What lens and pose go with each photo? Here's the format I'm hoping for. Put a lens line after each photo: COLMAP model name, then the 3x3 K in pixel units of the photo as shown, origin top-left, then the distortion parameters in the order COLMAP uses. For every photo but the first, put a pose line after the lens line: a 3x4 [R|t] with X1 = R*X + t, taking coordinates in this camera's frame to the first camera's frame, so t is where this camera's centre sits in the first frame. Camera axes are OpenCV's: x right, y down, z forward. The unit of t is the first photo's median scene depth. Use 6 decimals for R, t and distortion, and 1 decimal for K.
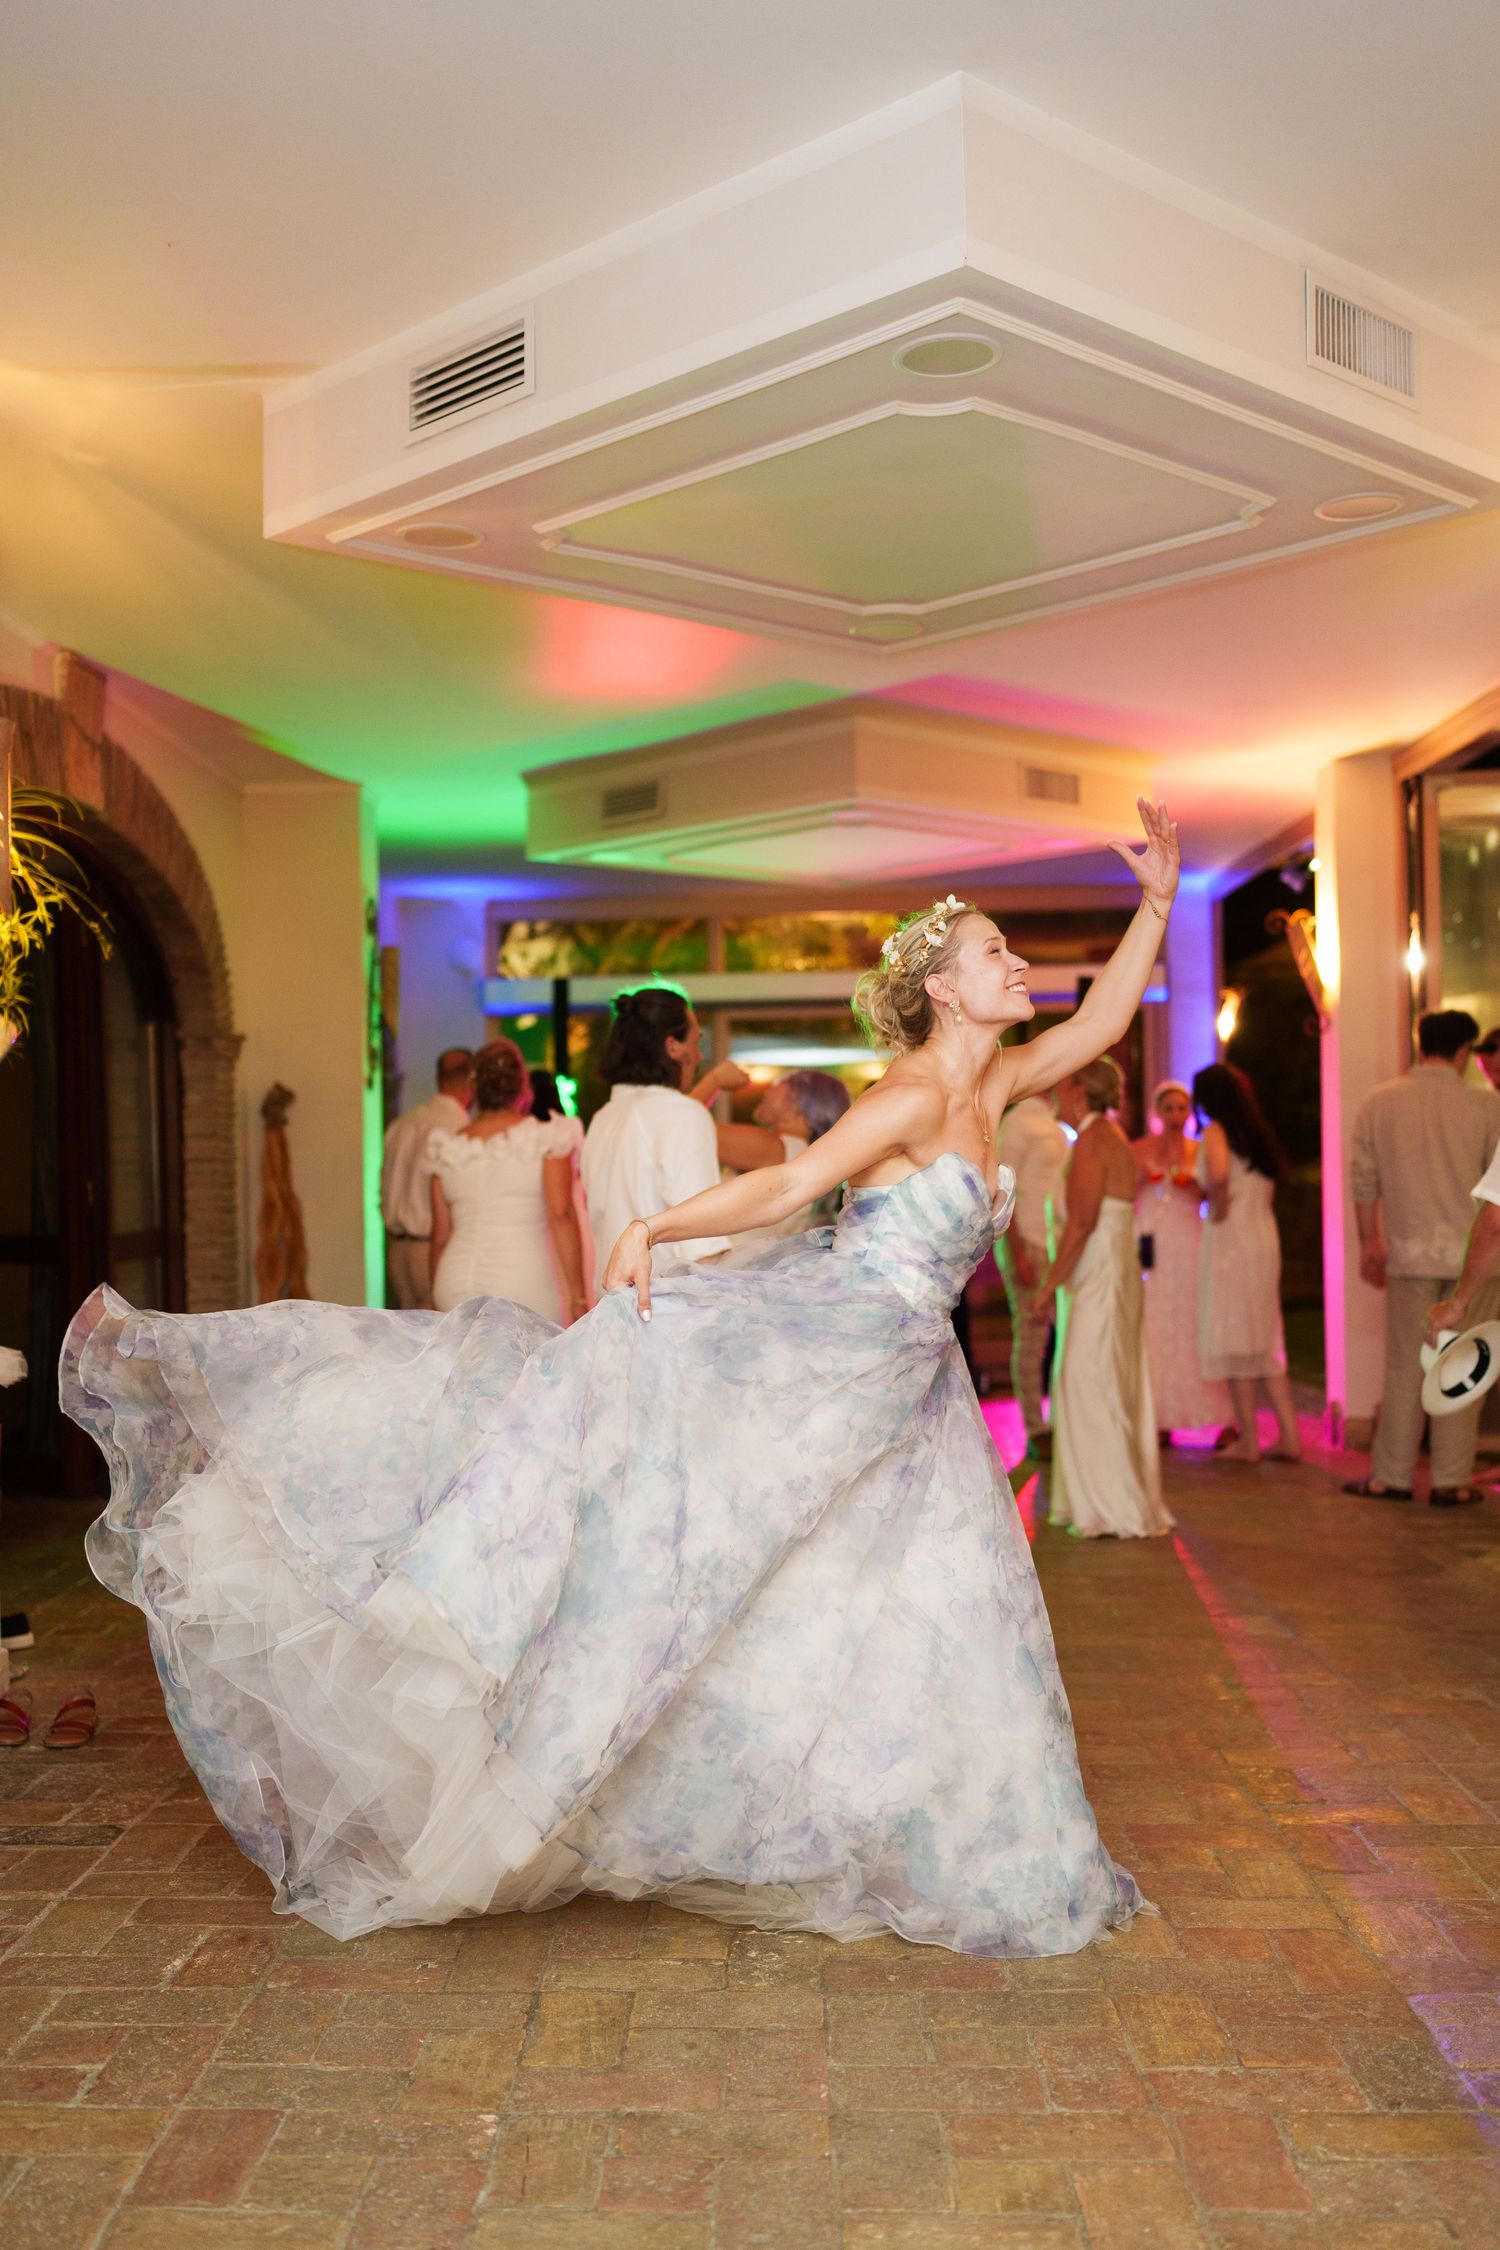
lens RADIAL K [[2314.1, 0, 758.3], [0, 2314.1, 1191.6], [0, 0, 1]] dist [-0.006696, 0.013739]
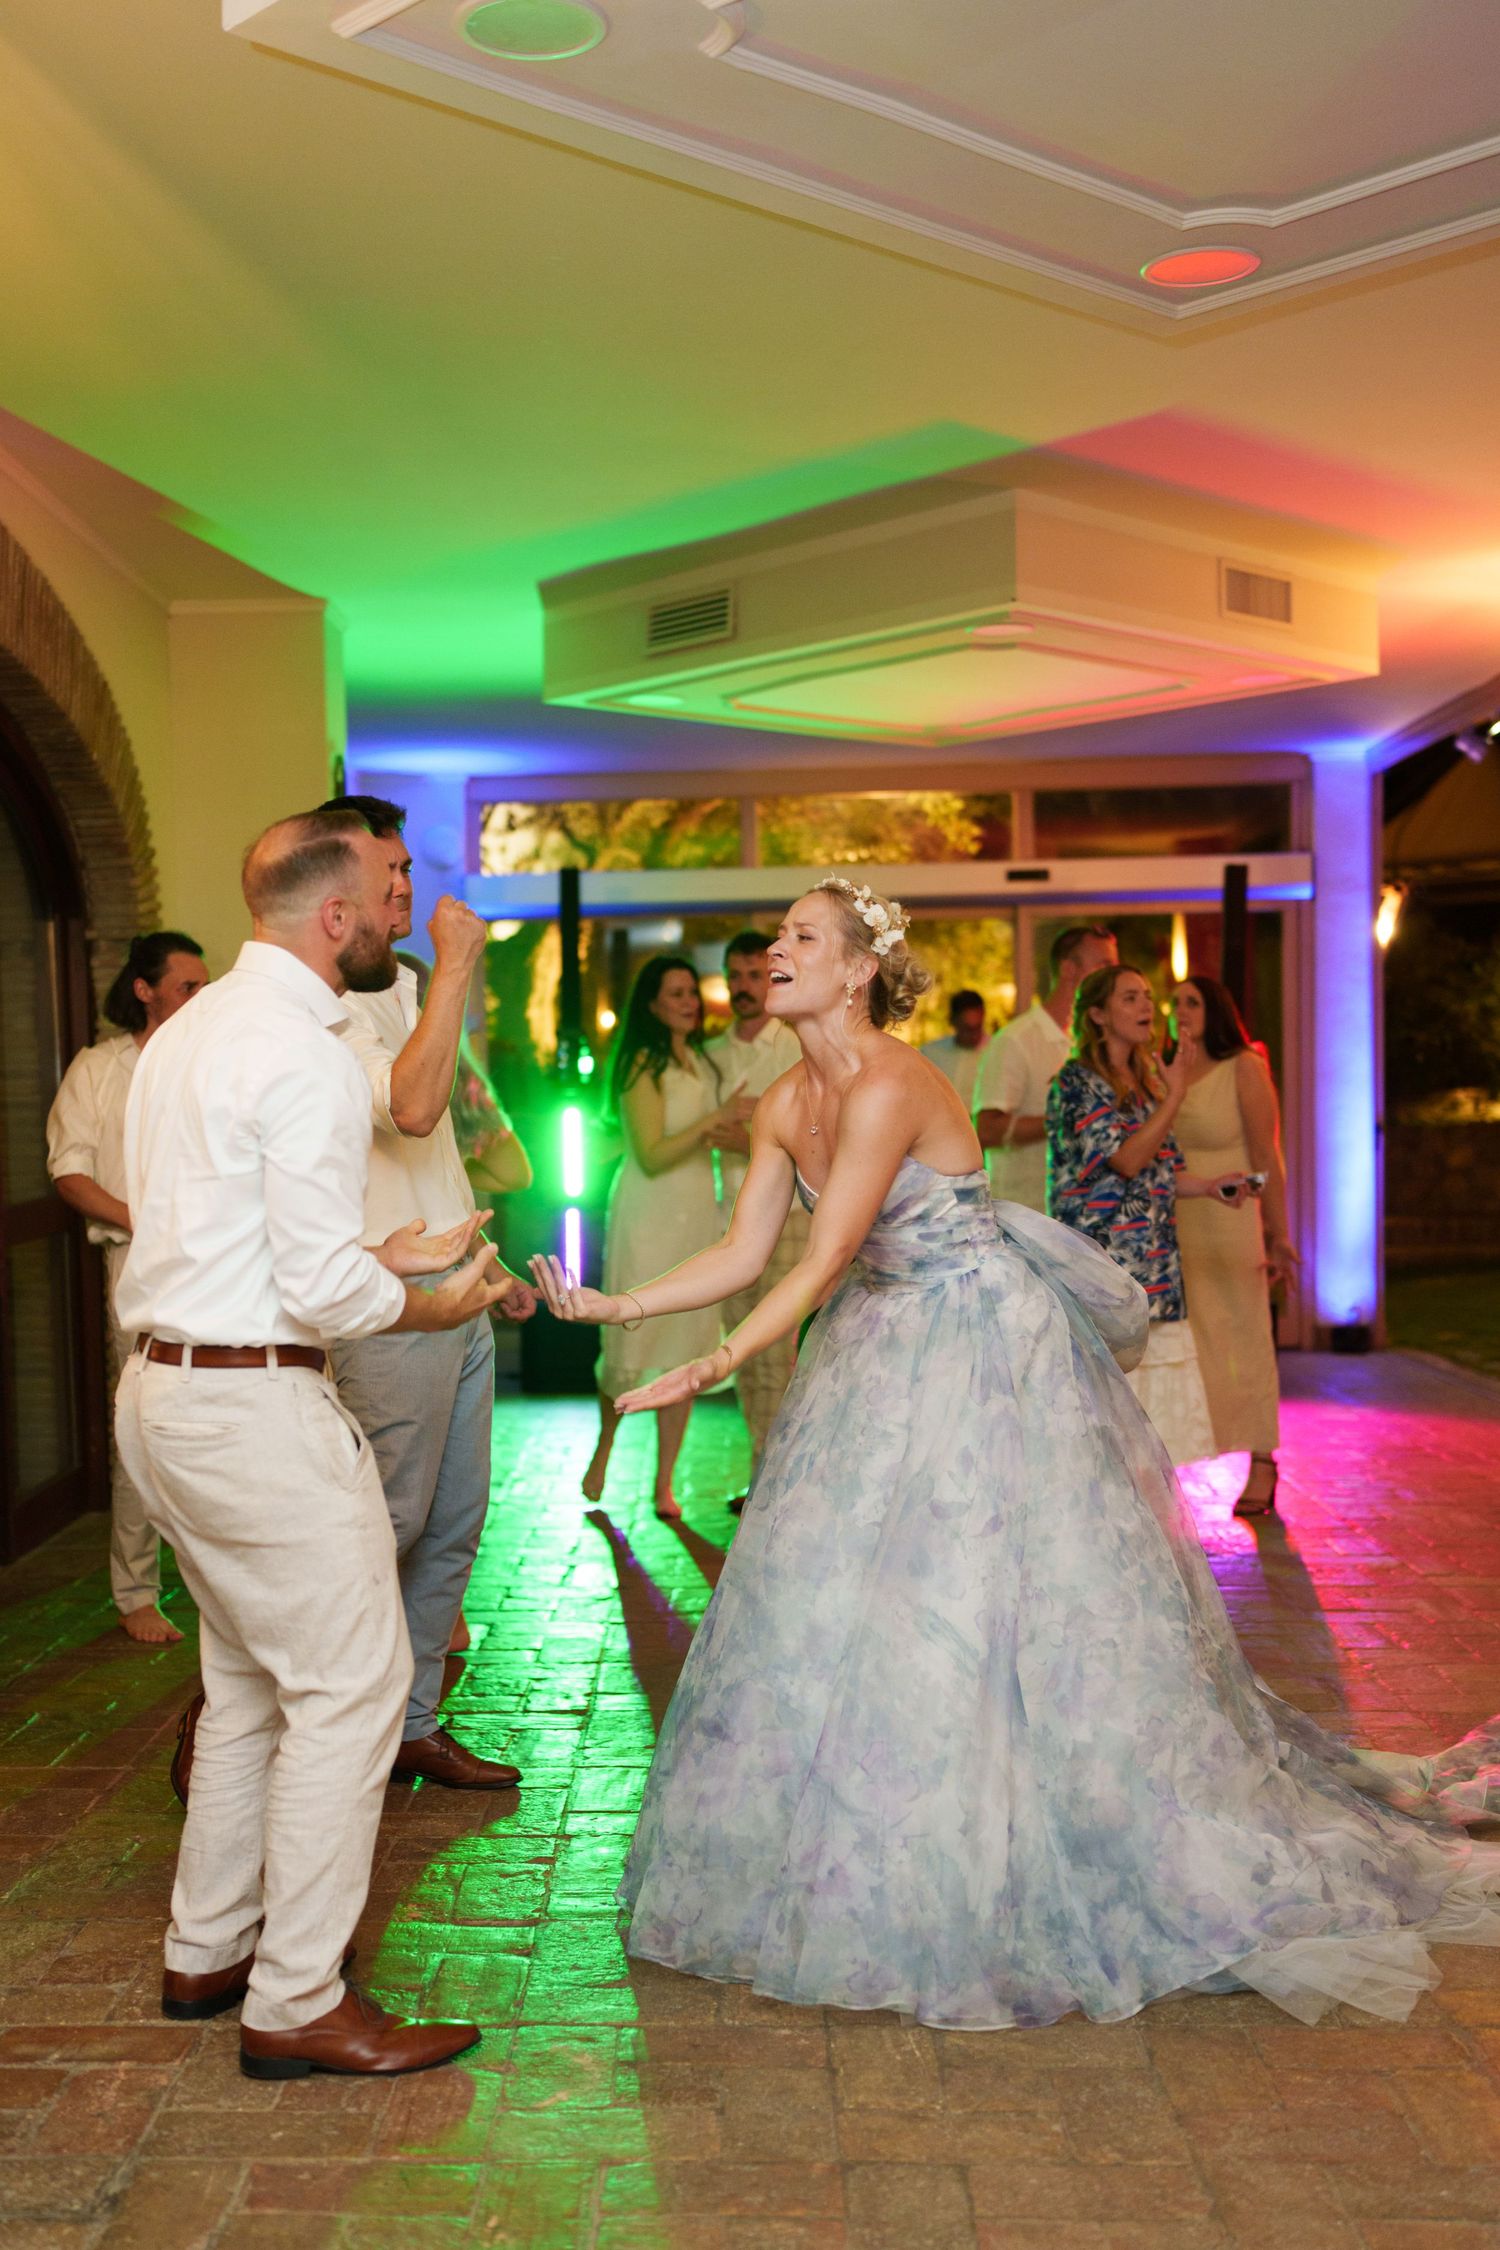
lens RADIAL K [[2449.6, 0, 673.3], [0, 2449.6, 1259.8], [0, 0, 1]] dist [-0.006623, 0.012067]
pose [[0.999929, -0.000478, -0.011926, -0.096015], [0.001125, 0.998524, 0.054300, -0.010623], [0.011882, -0.054310, 0.998453, 0.379936]]
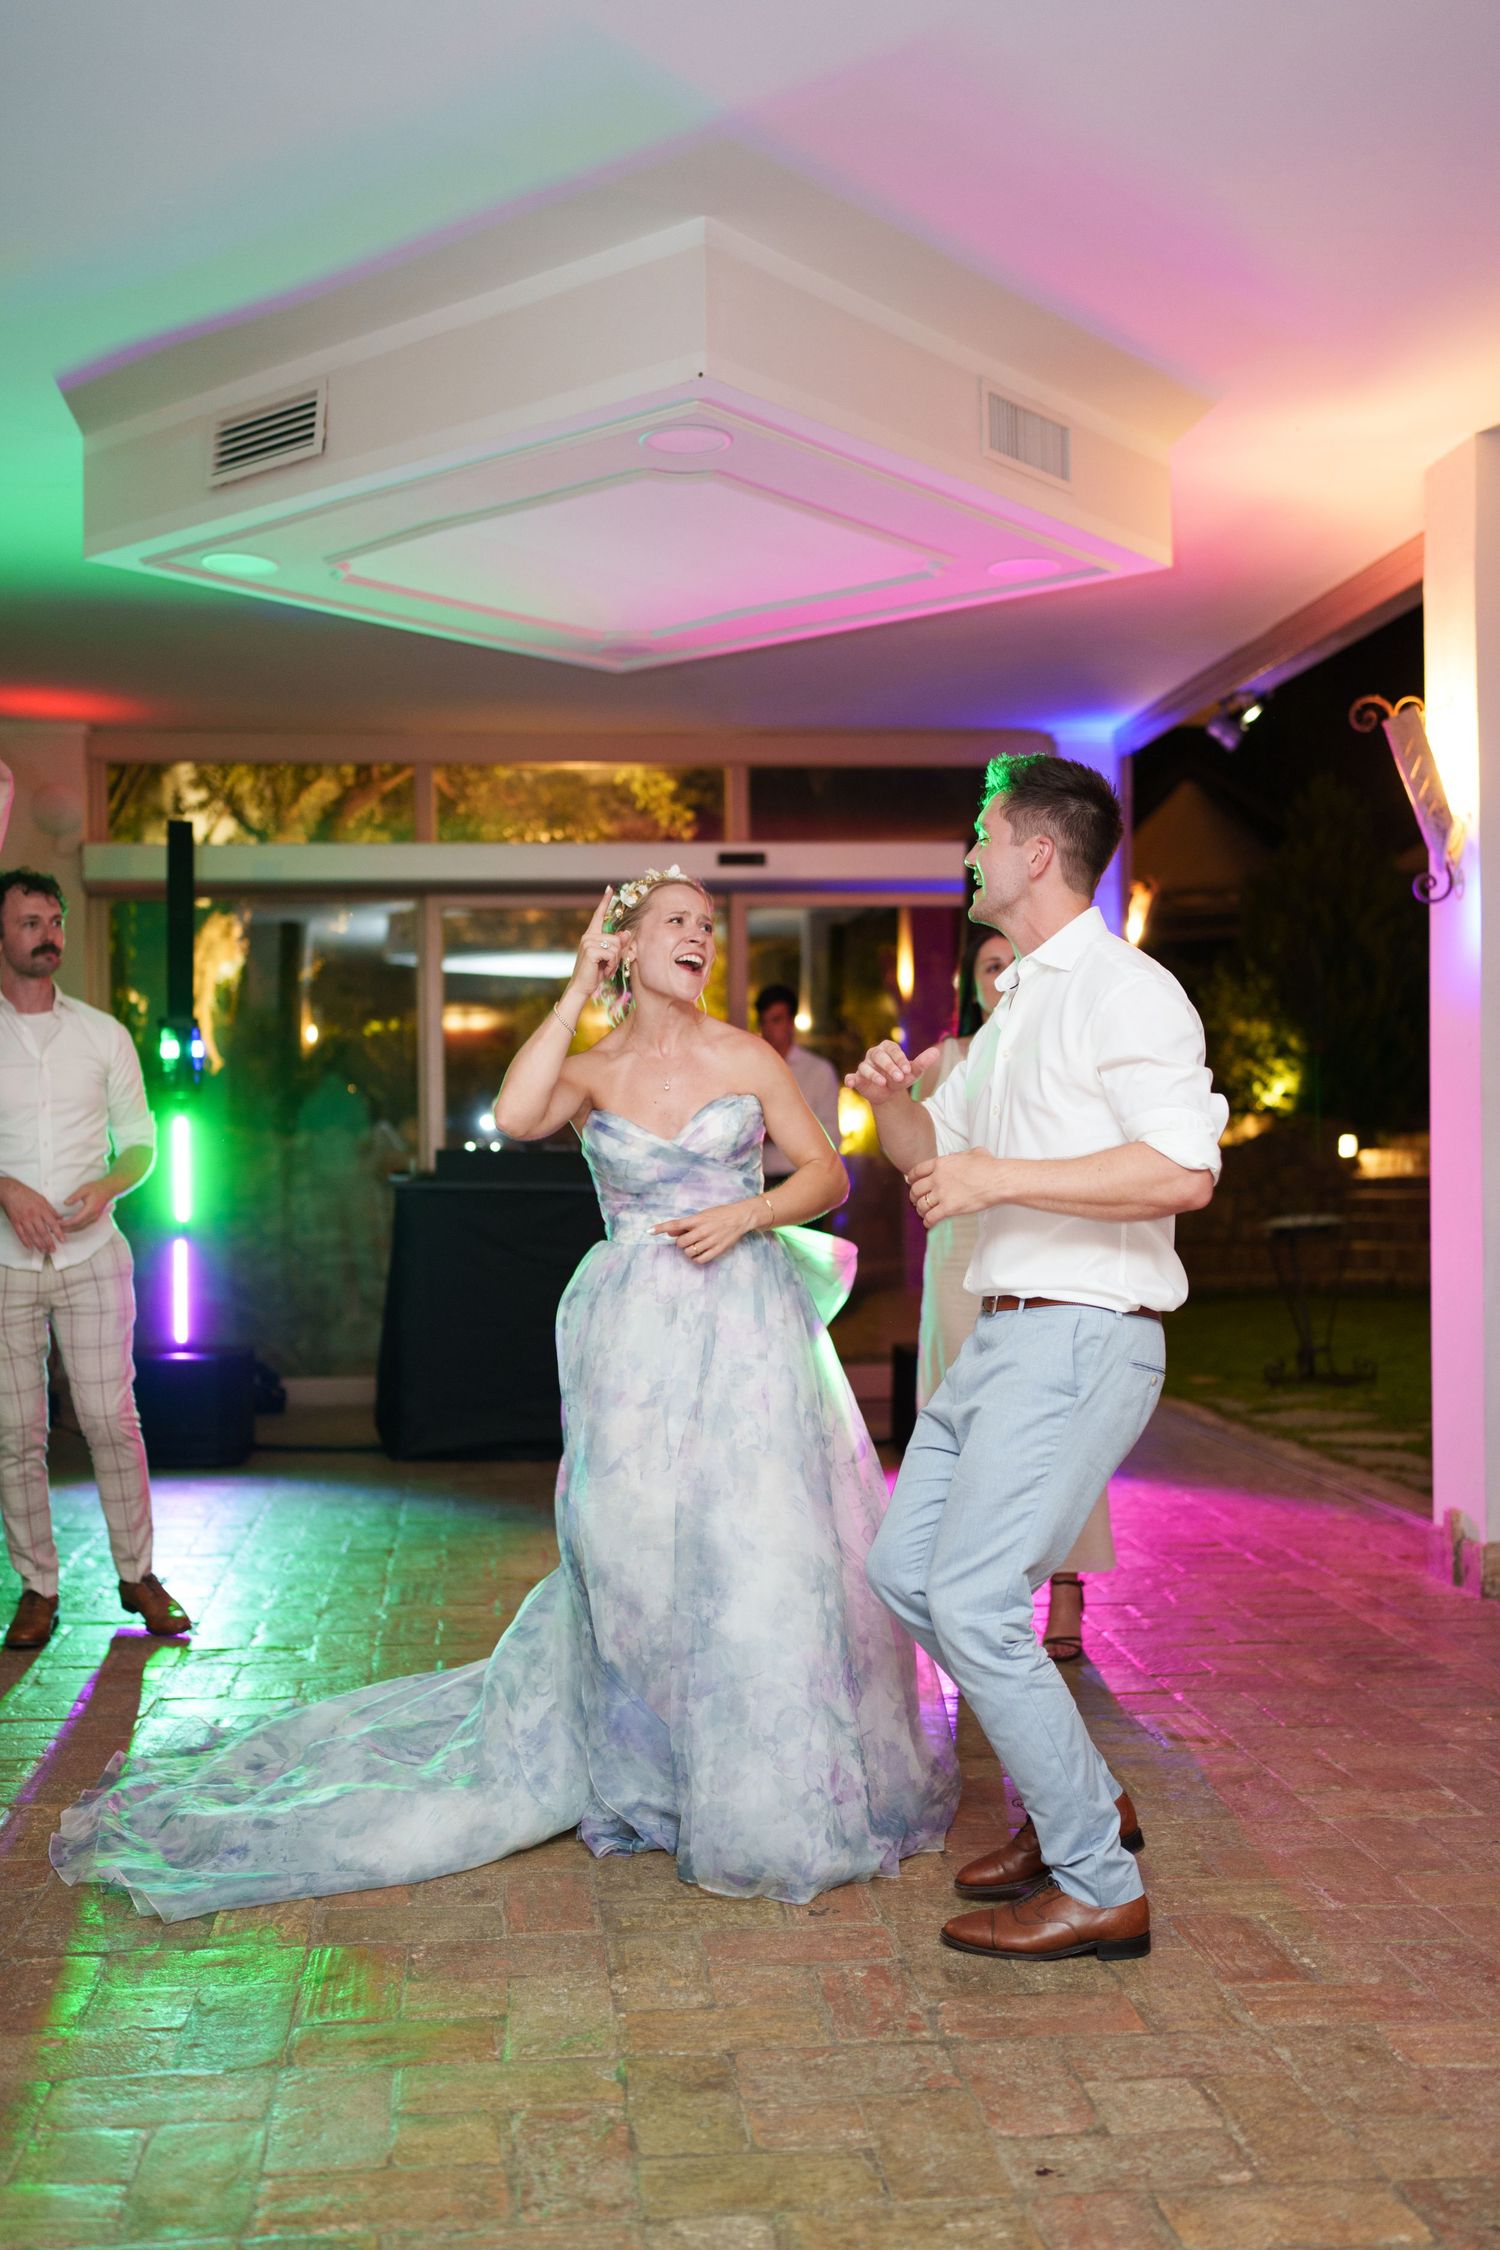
lens RADIAL K [[2200.7, 0, 746.6], [0, 2200.7, 1148.1], [0, 0, 1]] dist [-0.003080, 0.007892]
pose [[0.992082, 0.007284, 0.125379, -0.012990], [-0.006930, 0.999971, -0.003264, -0.001469], [-0.125399, 0.002369, 0.992104, 0.895879]]
